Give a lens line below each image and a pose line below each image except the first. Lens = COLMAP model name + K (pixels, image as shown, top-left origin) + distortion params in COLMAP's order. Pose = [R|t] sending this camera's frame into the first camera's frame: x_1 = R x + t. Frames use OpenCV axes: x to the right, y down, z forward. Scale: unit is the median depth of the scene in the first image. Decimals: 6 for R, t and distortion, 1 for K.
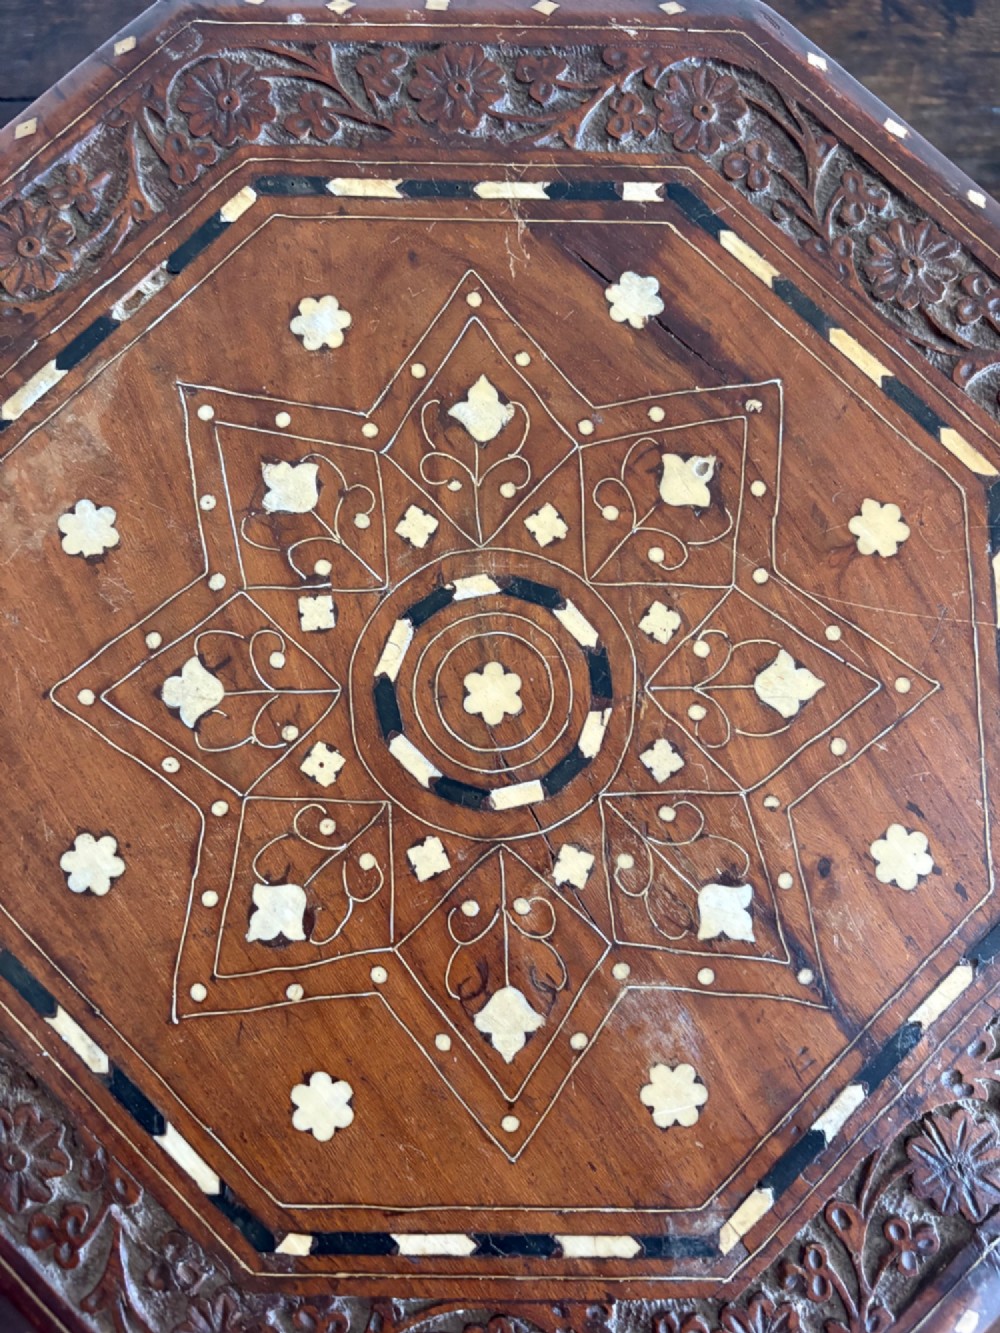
lens RADIAL K [[1025.3, 0, 469.4], [0, 1025.3, 668.5], [0, 0, 1]] dist [0.027354, -0.047485]
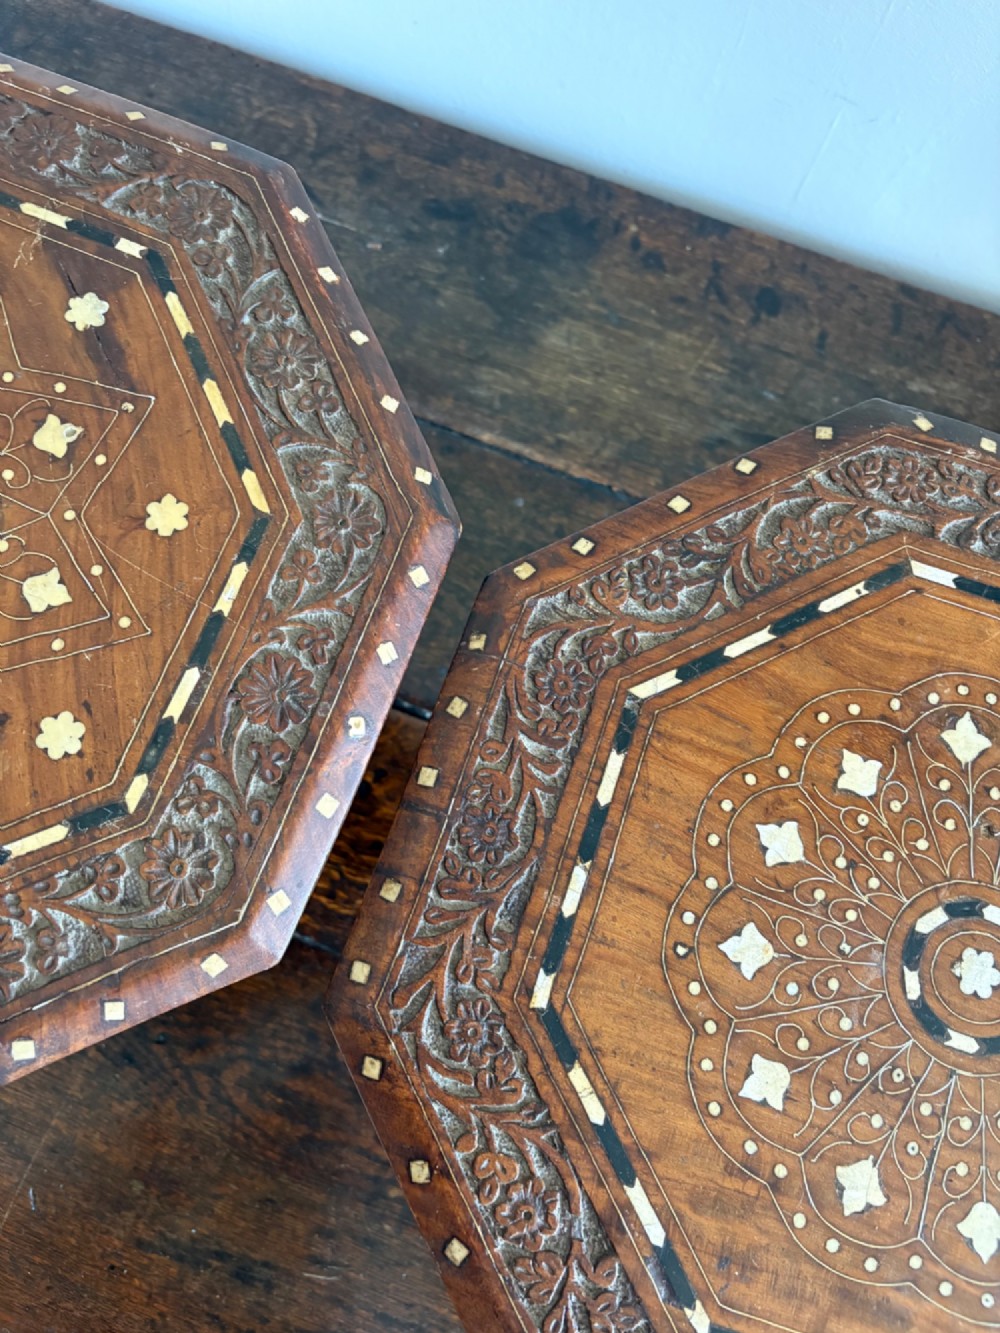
lens RADIAL K [[1025.3, 0, 480.1], [0, 1025.3, 674.3], [0, 0, 1]] dist [0.027354, -0.047485]
pose [[0.932996, 0.357843, -0.038311, 0.894058], [-0.359626, 0.922959, -0.137170, 0.092740], [-0.013726, 0.141756, 0.989806, -0.312397]]
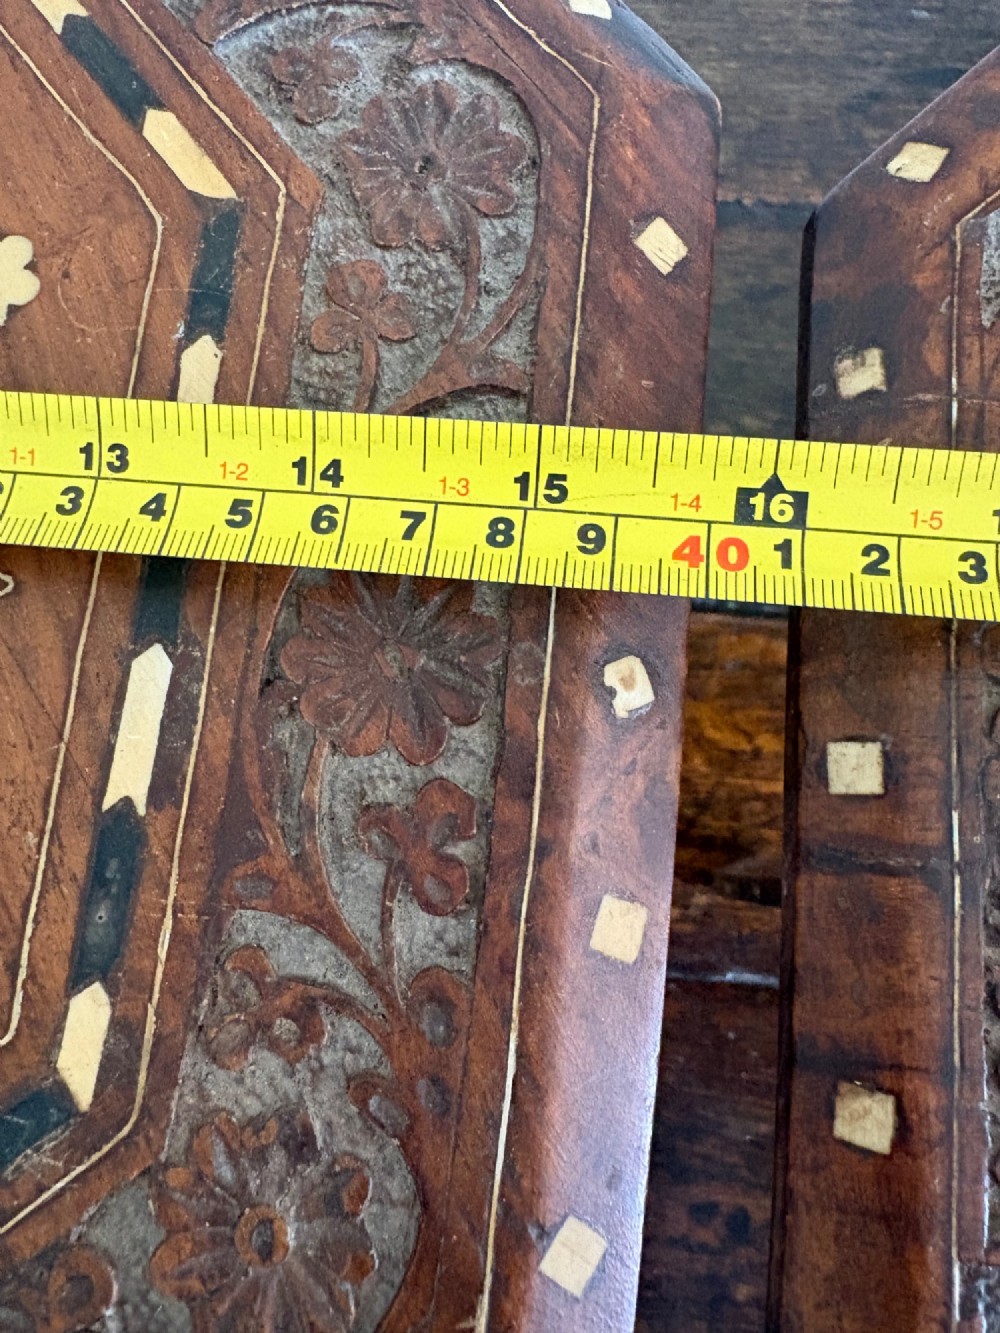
lens RADIAL K [[1025.3, 0, 471.8], [0, 1025.3, 618.7], [0, 0, 1]] dist [0.027354, -0.047485]
pose [[0.991175, 0.099151, -0.087984, 0.690218], [-0.105447, 0.991955, -0.070049, 0.042219], [0.080330, 0.078709, 0.993656, 0.512971]]
